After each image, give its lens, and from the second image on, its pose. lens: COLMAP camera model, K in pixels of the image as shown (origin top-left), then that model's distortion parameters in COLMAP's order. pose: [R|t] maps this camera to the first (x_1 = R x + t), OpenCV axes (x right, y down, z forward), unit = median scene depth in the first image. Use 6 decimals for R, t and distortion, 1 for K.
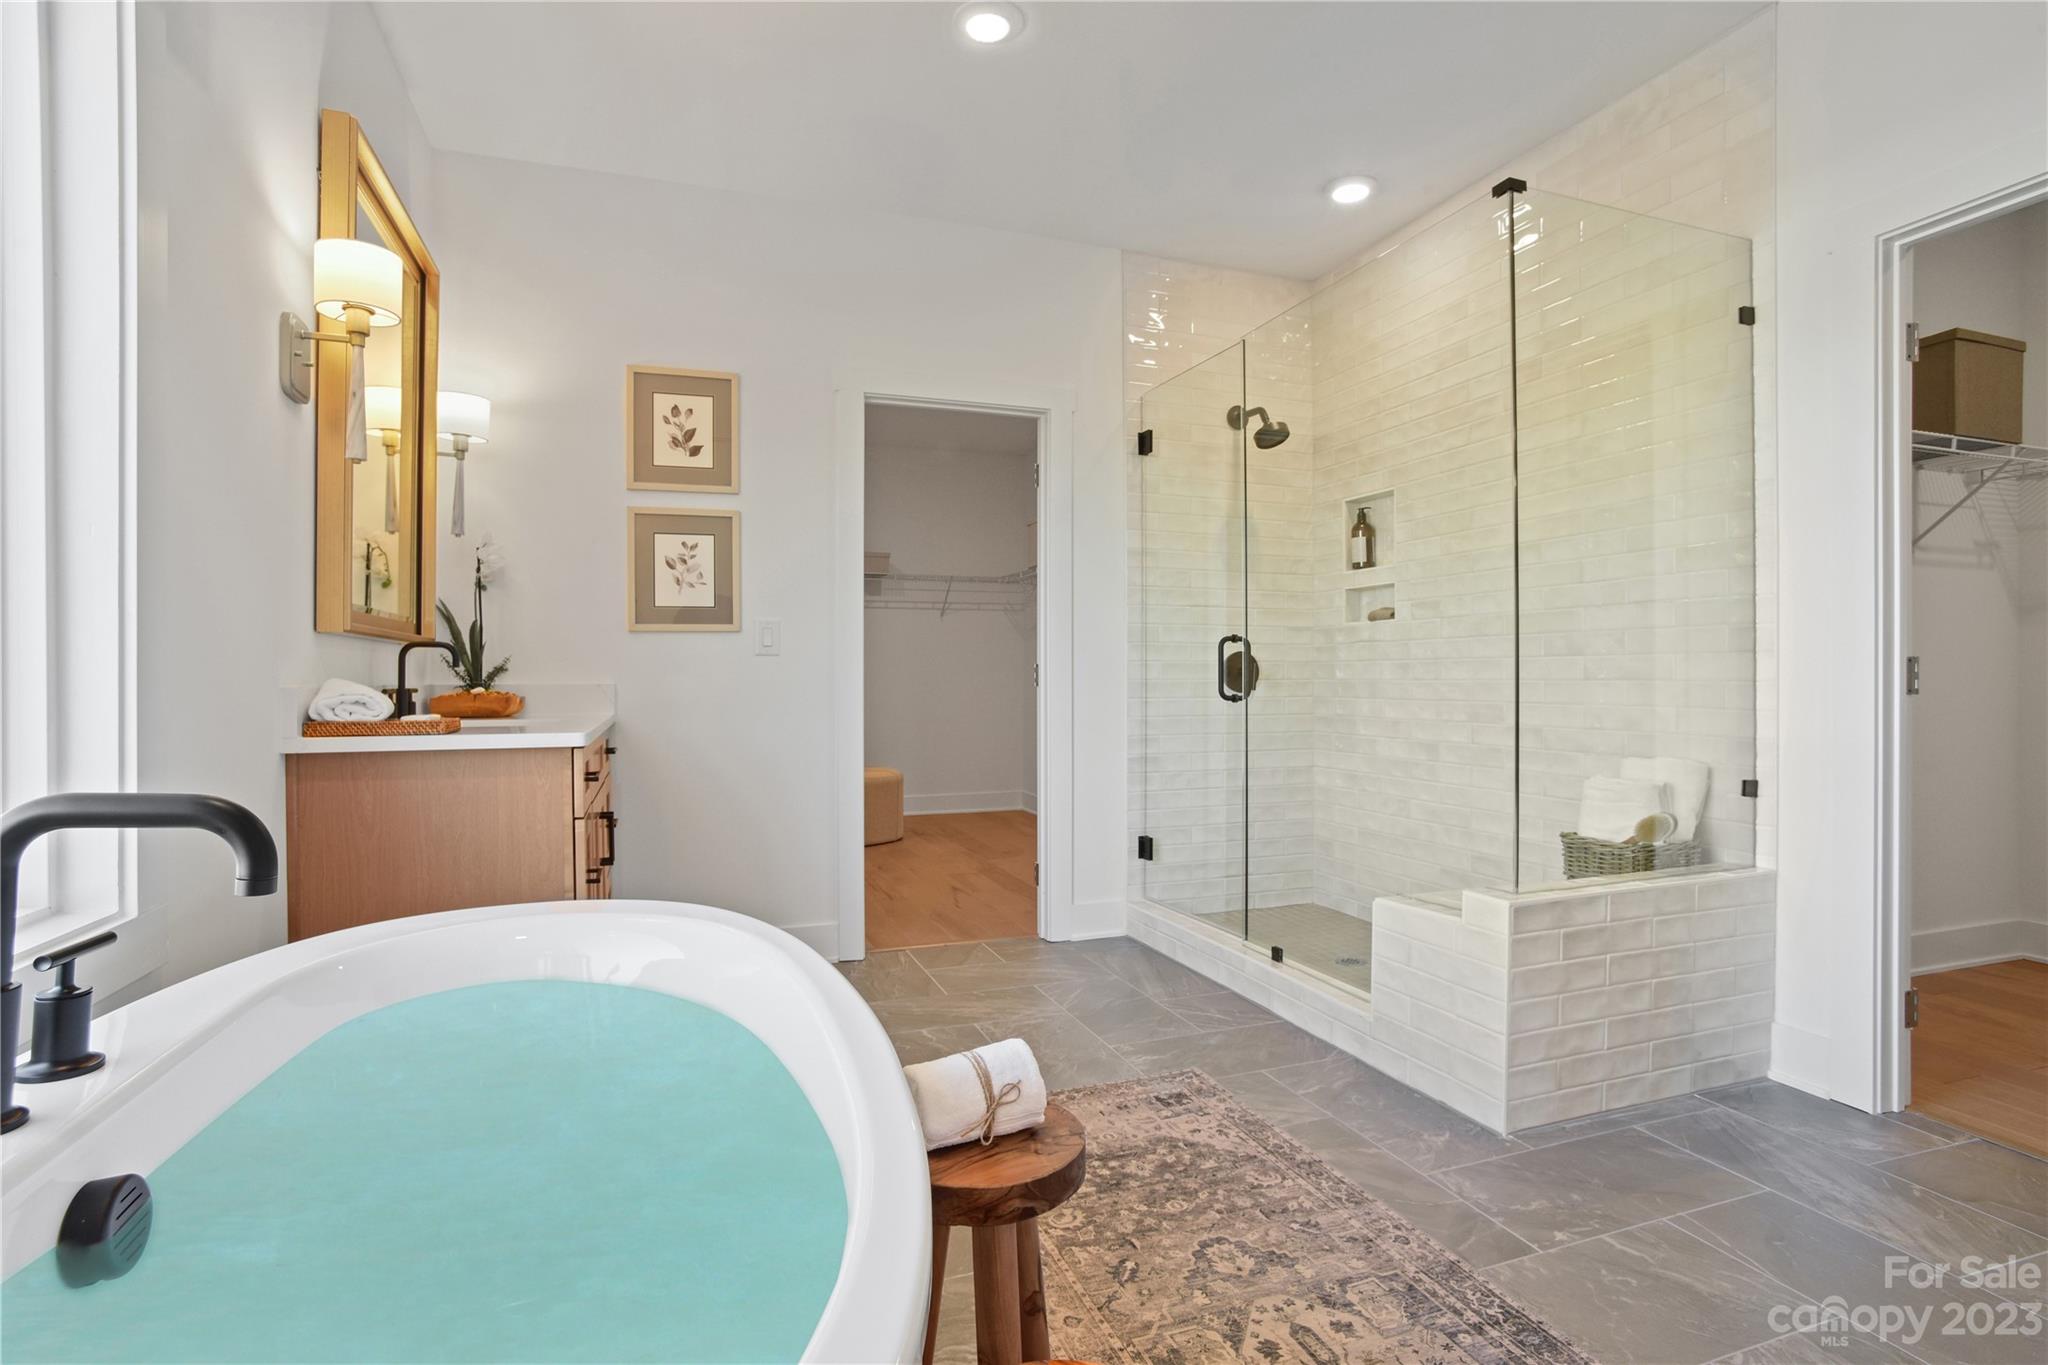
lens RADIAL K [[1000.5, 0, 1013.9], [0, 1000.5, 684.4], [0, 0, 1]] dist [-0.051104, 0.005363]
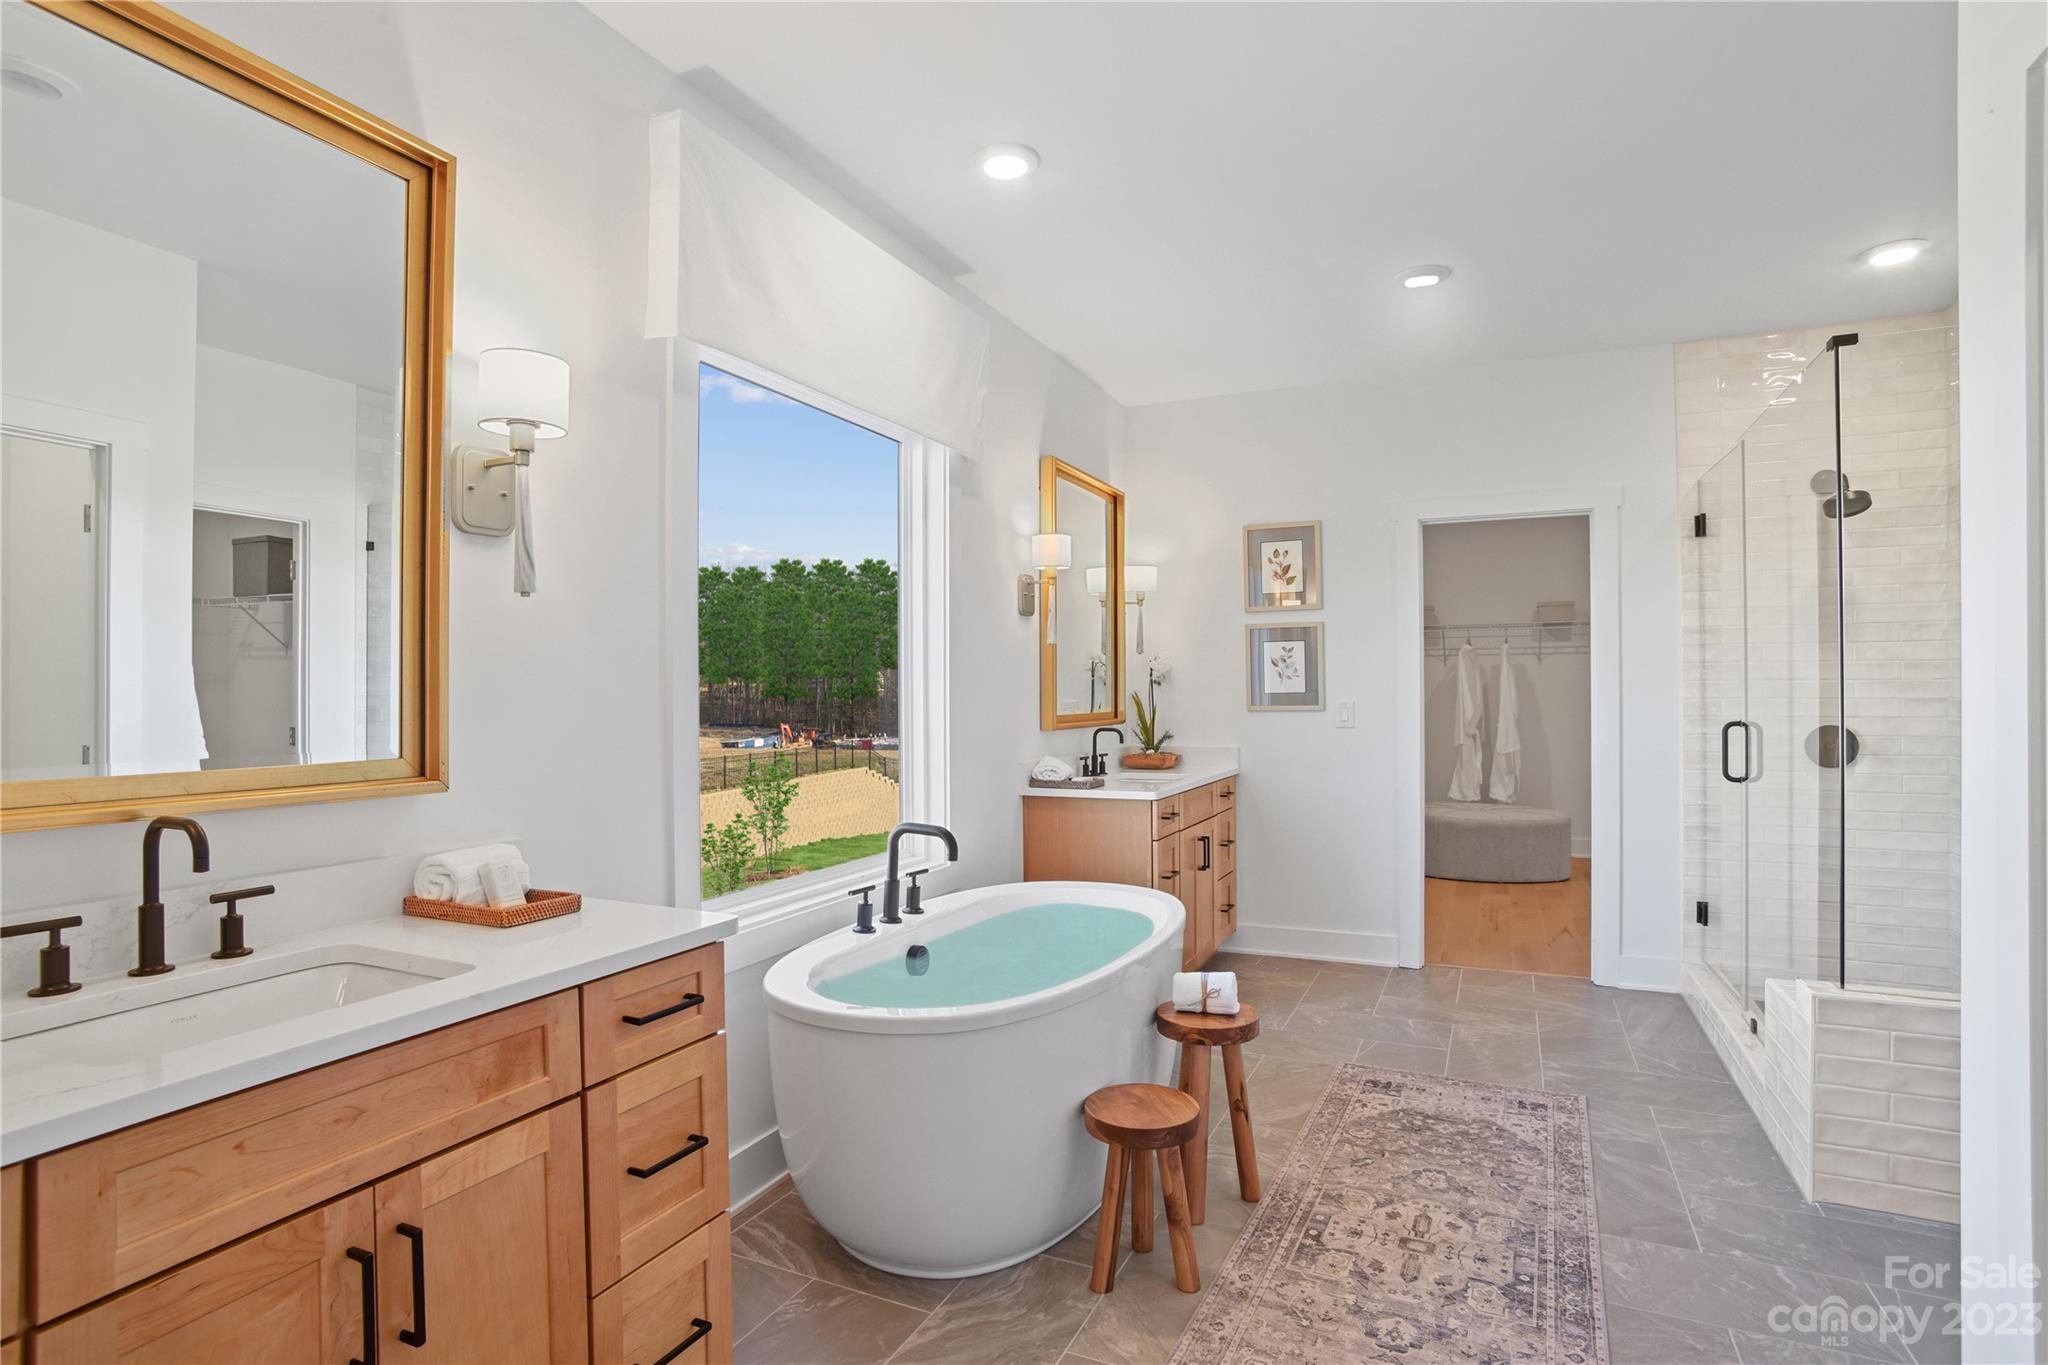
lens RADIAL K [[1000.5, 0, 1034.2], [0, 1000.5, 685.1], [0, 0, 1]] dist [-0.051104, 0.005363]
pose [[0.710945, -0.002455, -0.703243, 0.414026], [0.003734, 0.999993, 0.000284, -0.091687], [0.703237, -0.002827, 0.710950, -0.252235]]
